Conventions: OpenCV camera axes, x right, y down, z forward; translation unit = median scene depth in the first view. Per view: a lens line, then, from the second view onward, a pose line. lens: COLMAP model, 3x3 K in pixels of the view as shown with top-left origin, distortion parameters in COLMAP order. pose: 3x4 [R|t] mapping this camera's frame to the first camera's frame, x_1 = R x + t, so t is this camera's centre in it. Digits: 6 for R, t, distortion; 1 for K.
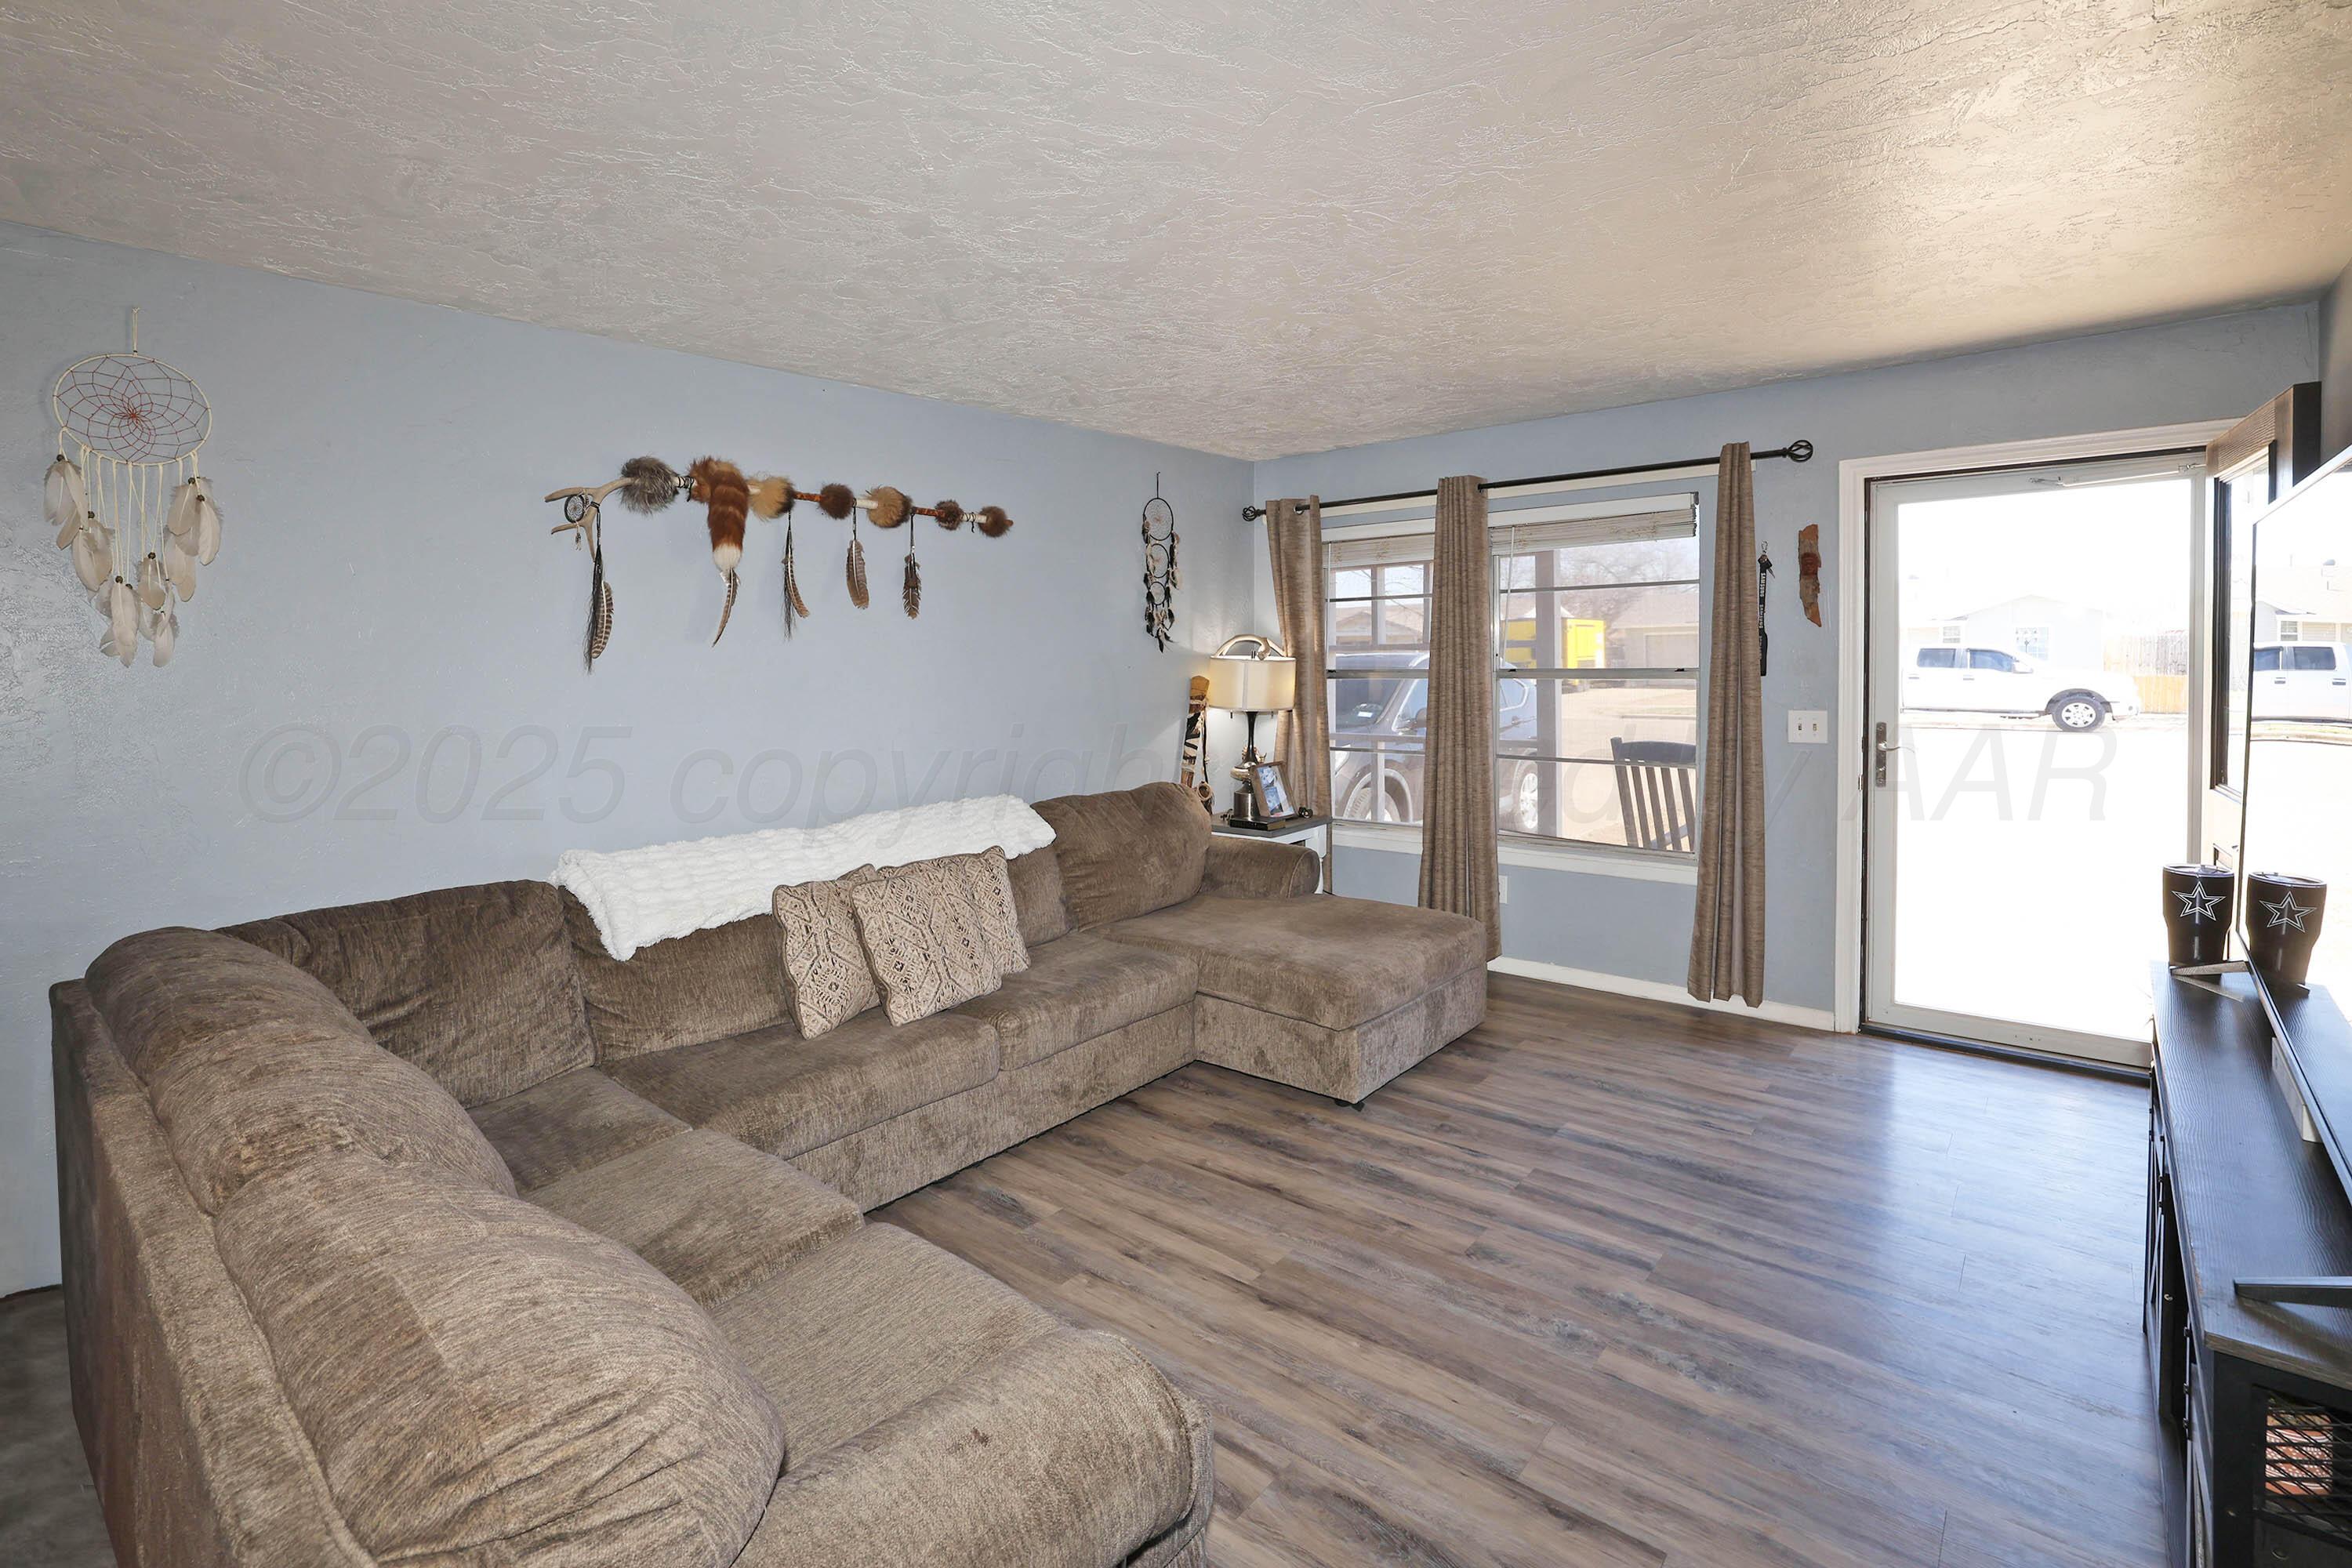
lens RADIAL K [[1080.3, 0, 1187.9], [0, 1080.3, 762.5], [0, 0, 1]] dist [-0.050078, 0.016085]
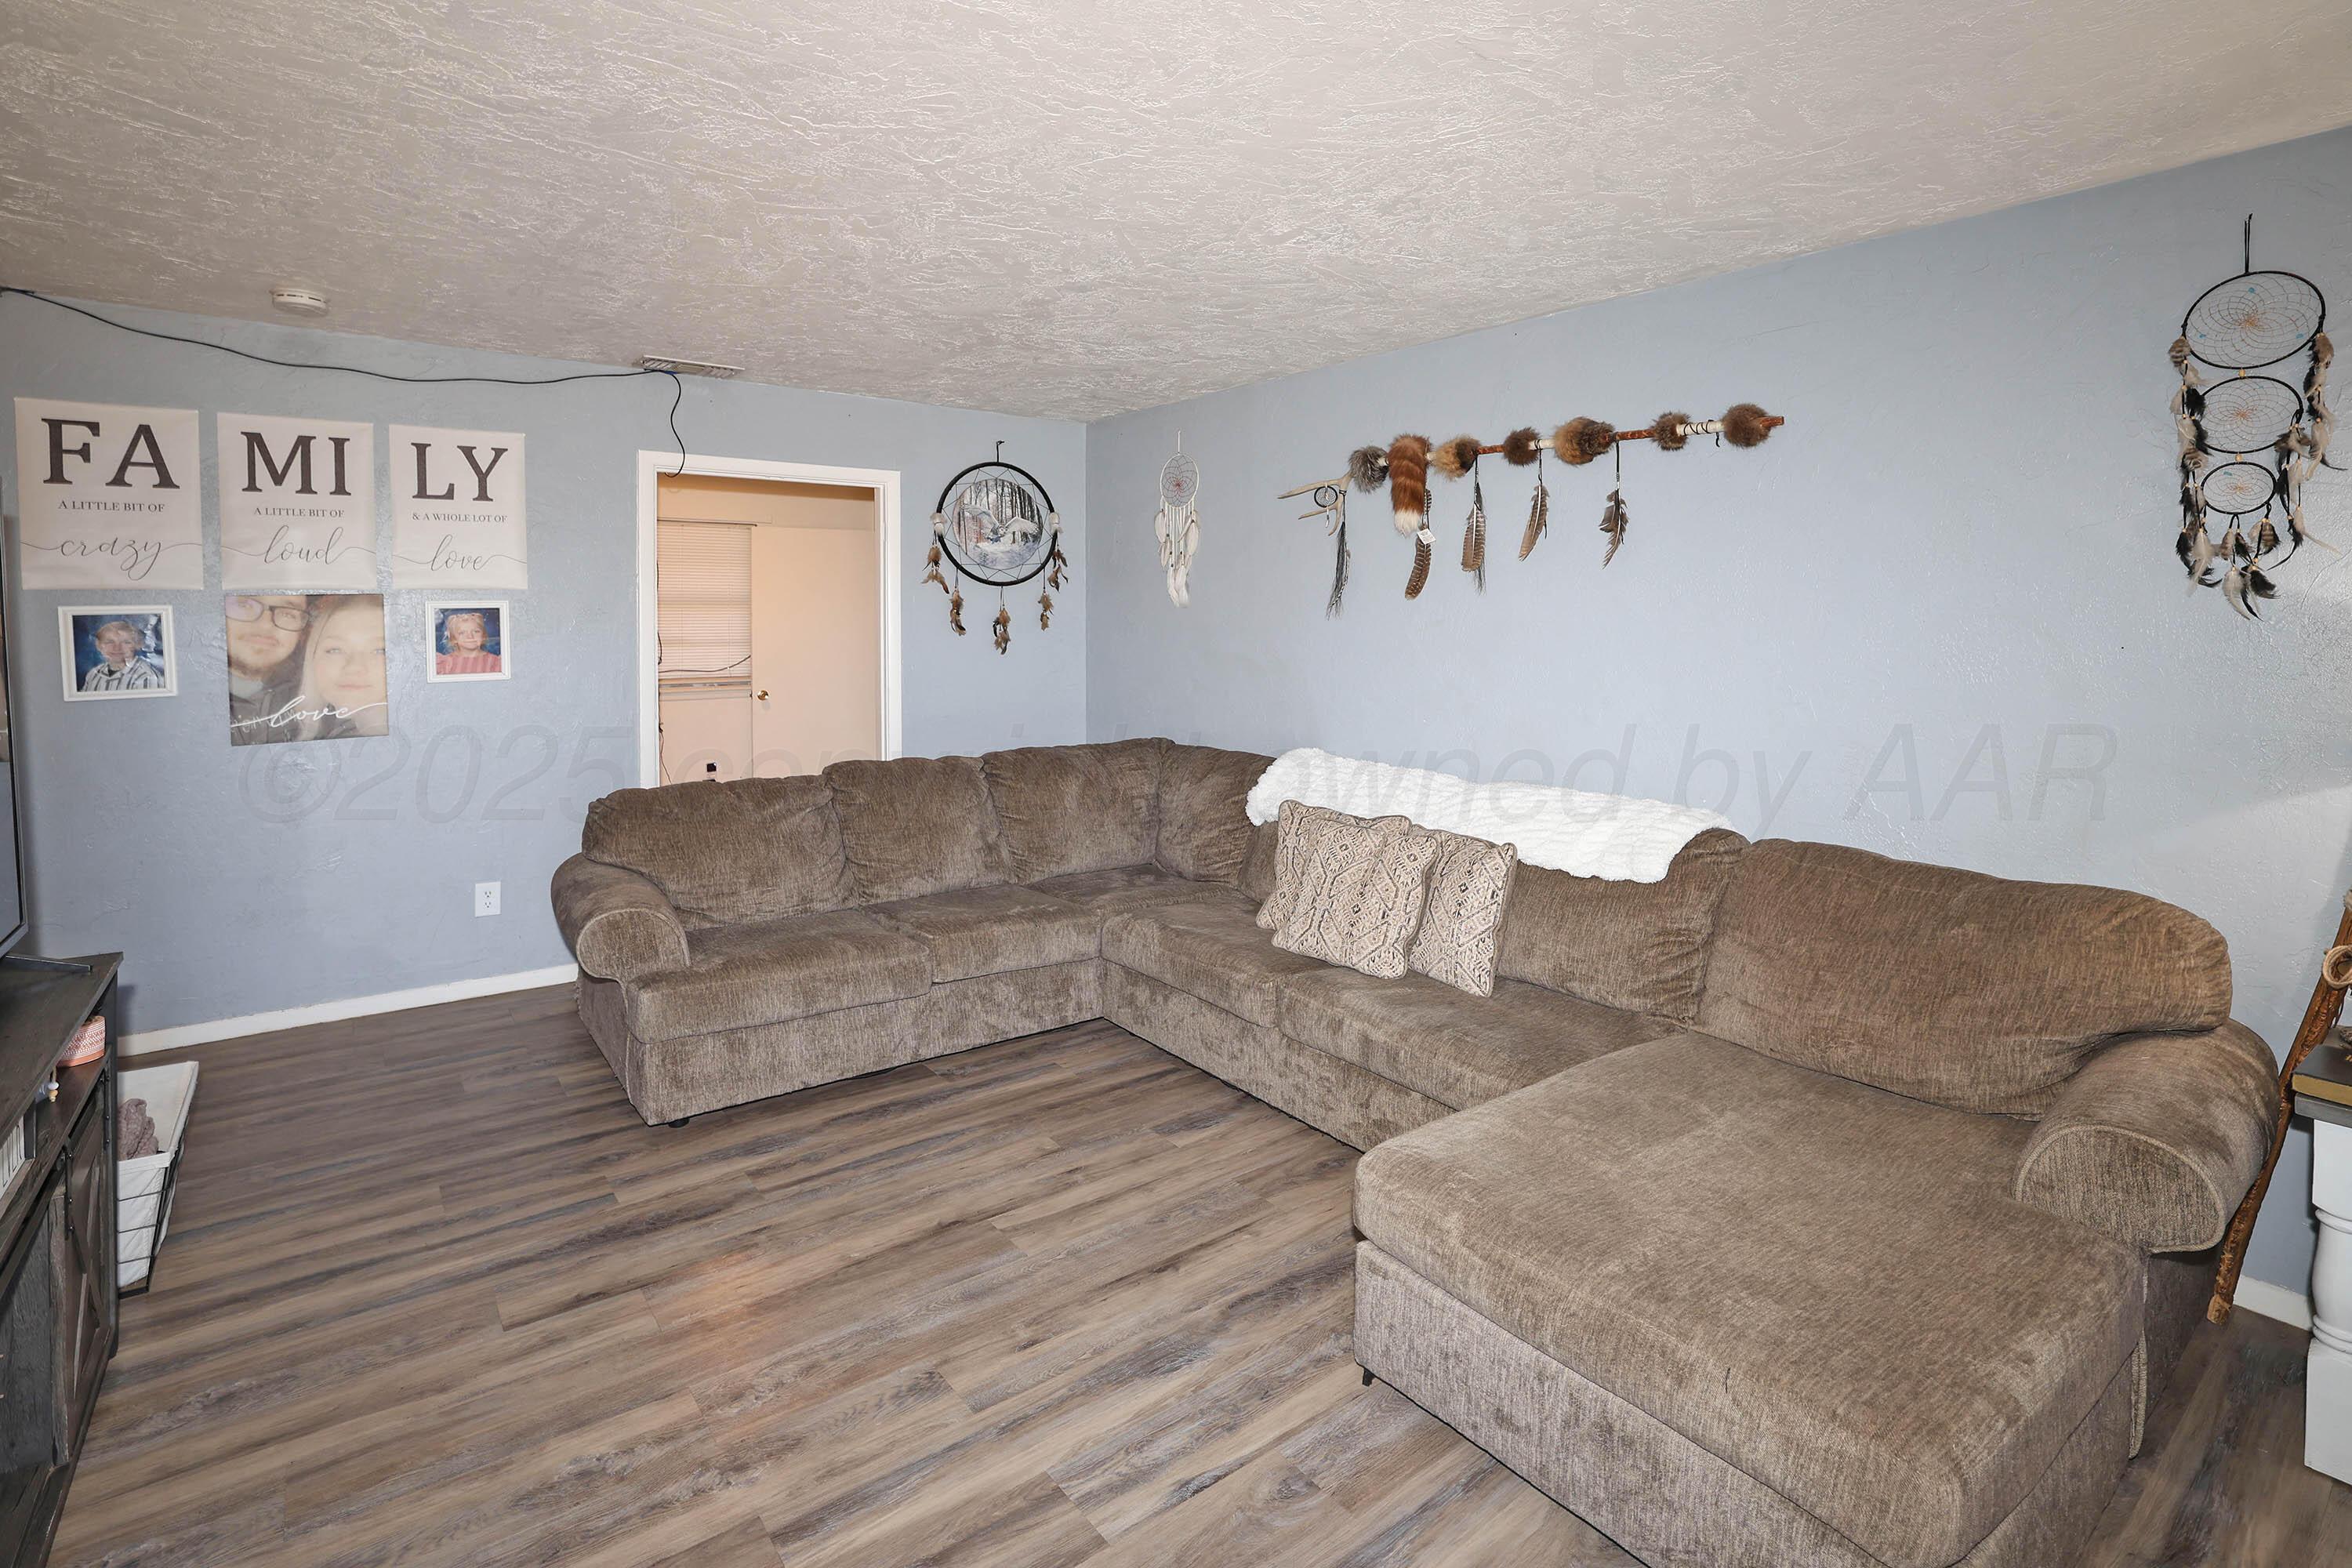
lens RADIAL K [[1080.3, 0, 1187.9], [0, 1080.3, 762.5], [0, 0, 1]] dist [-0.050078, 0.016085]
pose [[-0.198165, 0.147484, -0.969009, 0.831191], [-0.102831, 0.980031, 0.170191, -0.127968], [0.974760, 0.133370, -0.179042, 1.135428]]
